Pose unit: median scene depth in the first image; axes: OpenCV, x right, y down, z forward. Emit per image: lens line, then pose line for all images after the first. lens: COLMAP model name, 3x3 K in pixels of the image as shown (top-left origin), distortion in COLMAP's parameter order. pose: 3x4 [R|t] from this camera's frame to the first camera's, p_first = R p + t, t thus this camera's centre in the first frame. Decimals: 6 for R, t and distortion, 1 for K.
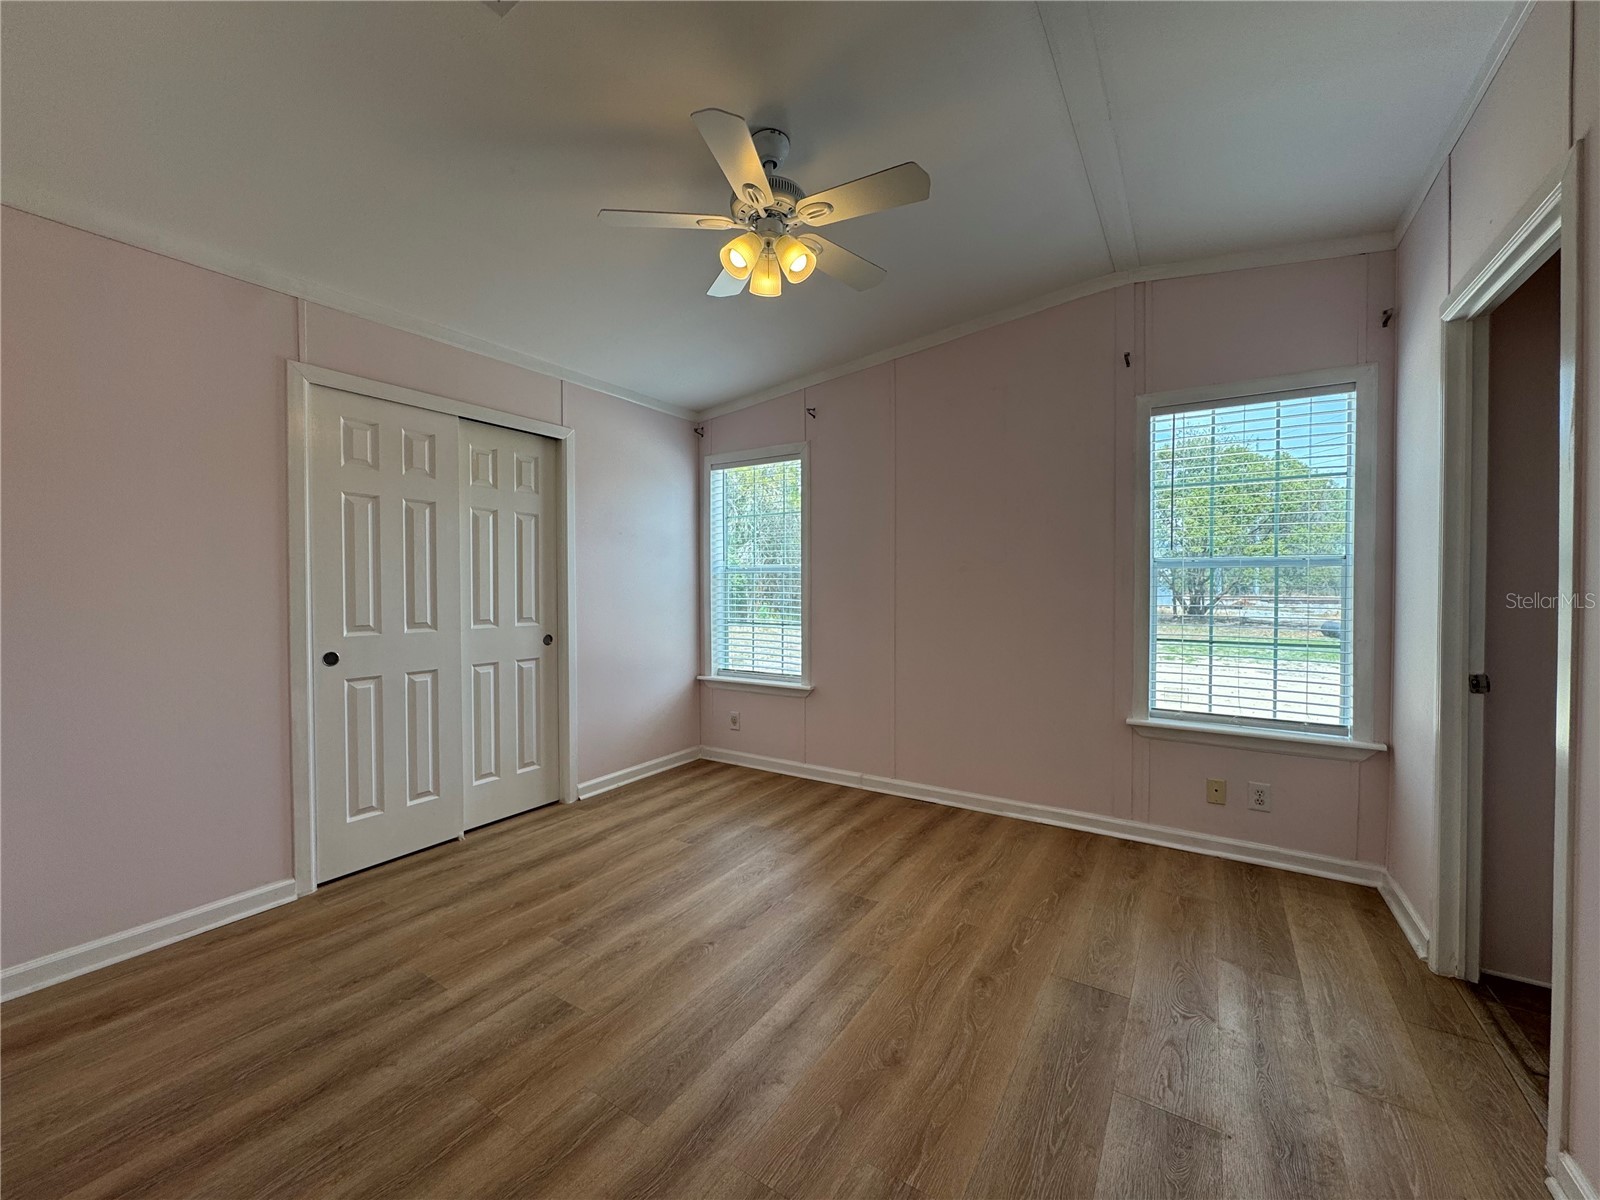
lens RADIAL K [[637.8, 0, 802.9], [0, 637.8, 596.0], [0, 0, 1]] dist [-0.004621, 0.001179]
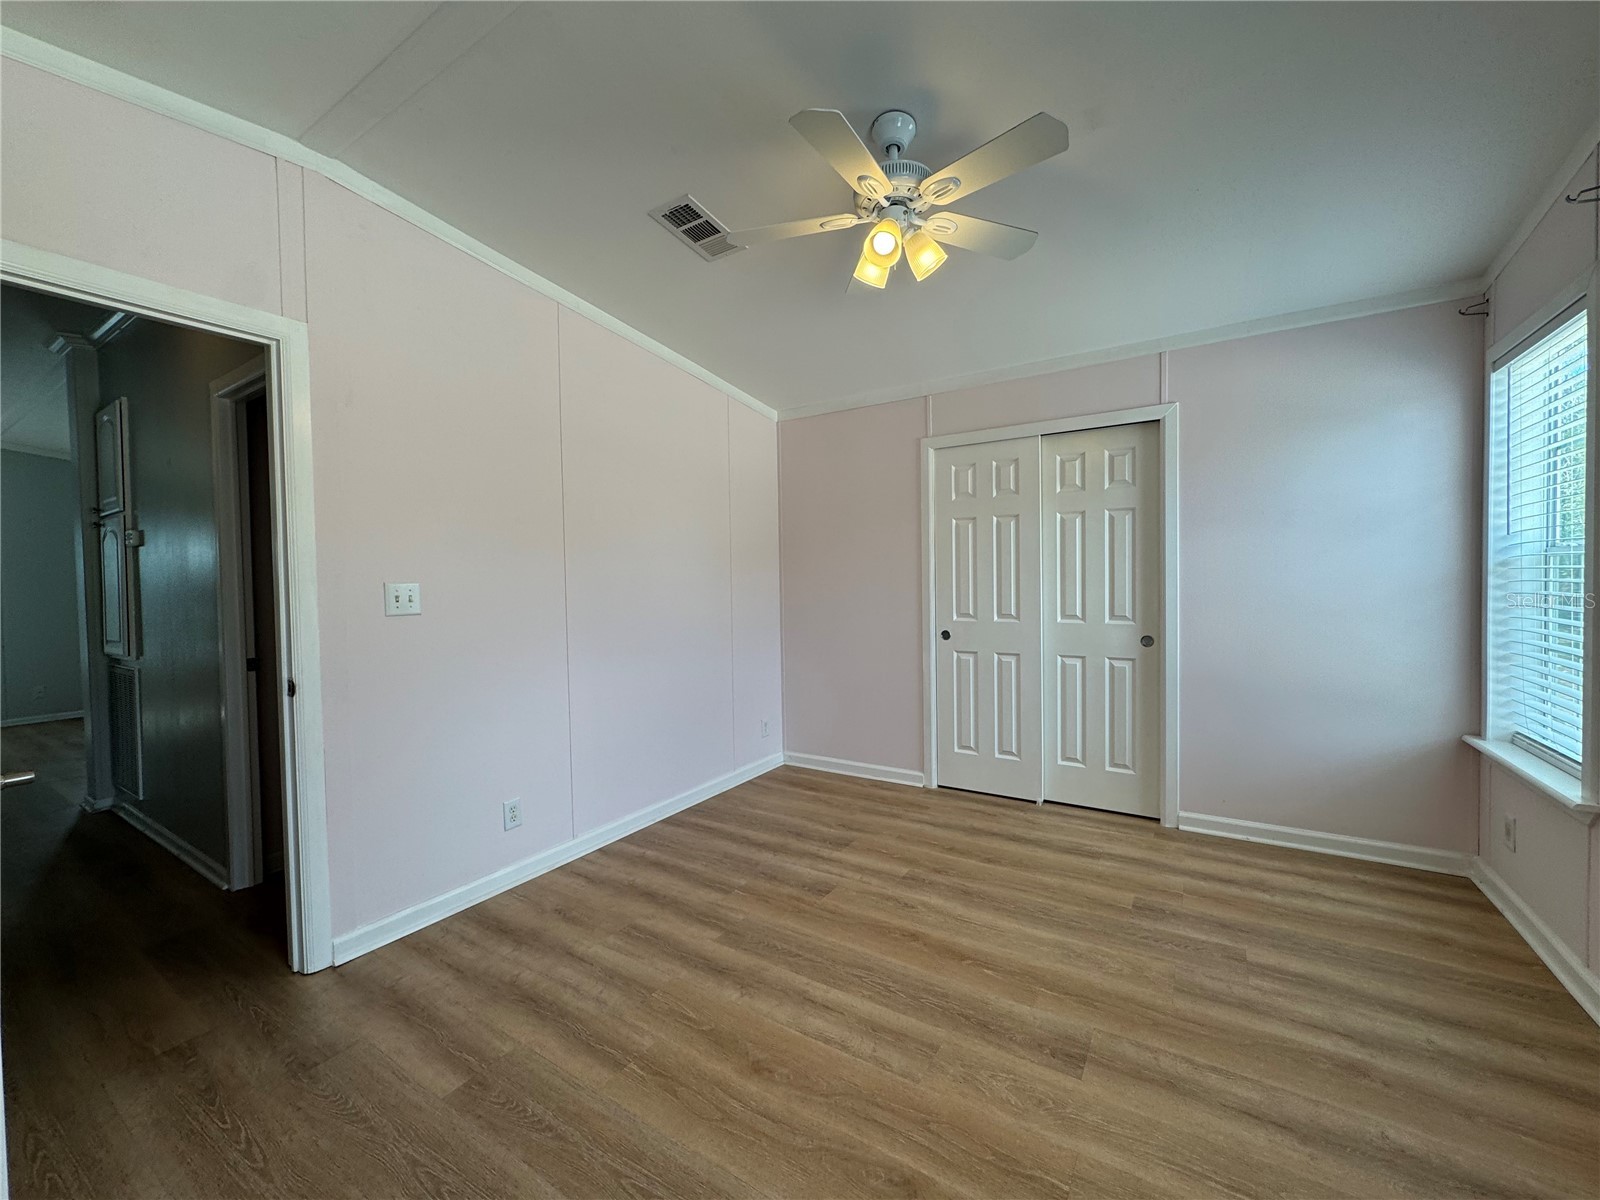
lens RADIAL K [[637.8, 0, 799.1], [0, 637.8, 596.9], [0, 0, 1]] dist [-0.004621, 0.001179]
pose [[-0.005996, 0.027119, -0.999614, 0.613714], [-0.001099, 0.999631, 0.027126, -0.023347], [0.999981, 0.001261, -0.005964, 0.581106]]
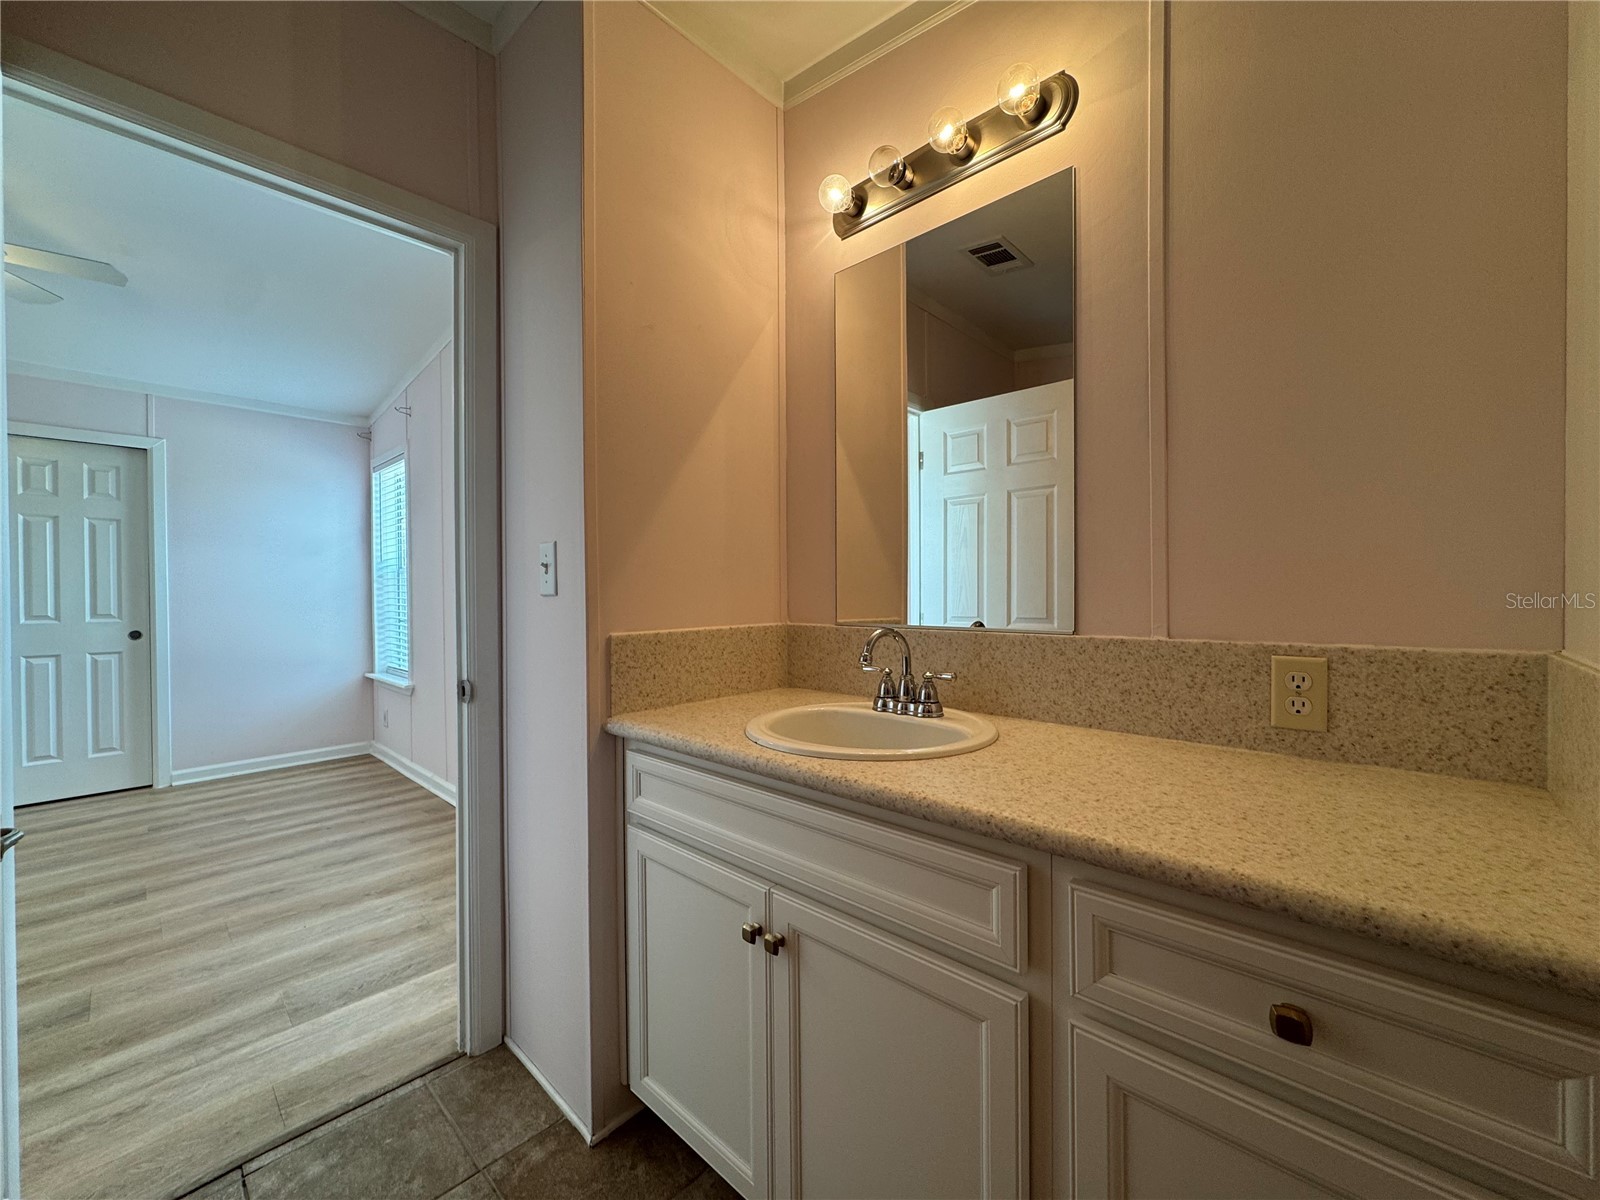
lens RADIAL K [[637.8, 0, 798.8], [0, 637.8, 596.5], [0, 0, 1]] dist [-0.004621, 0.001179]
pose [[0.982397, -0.004615, -0.186748, 1.053862], [0.003306, 0.999968, -0.007318, 0.017233], [0.186776, 0.006572, 0.982381, 0.177413]]
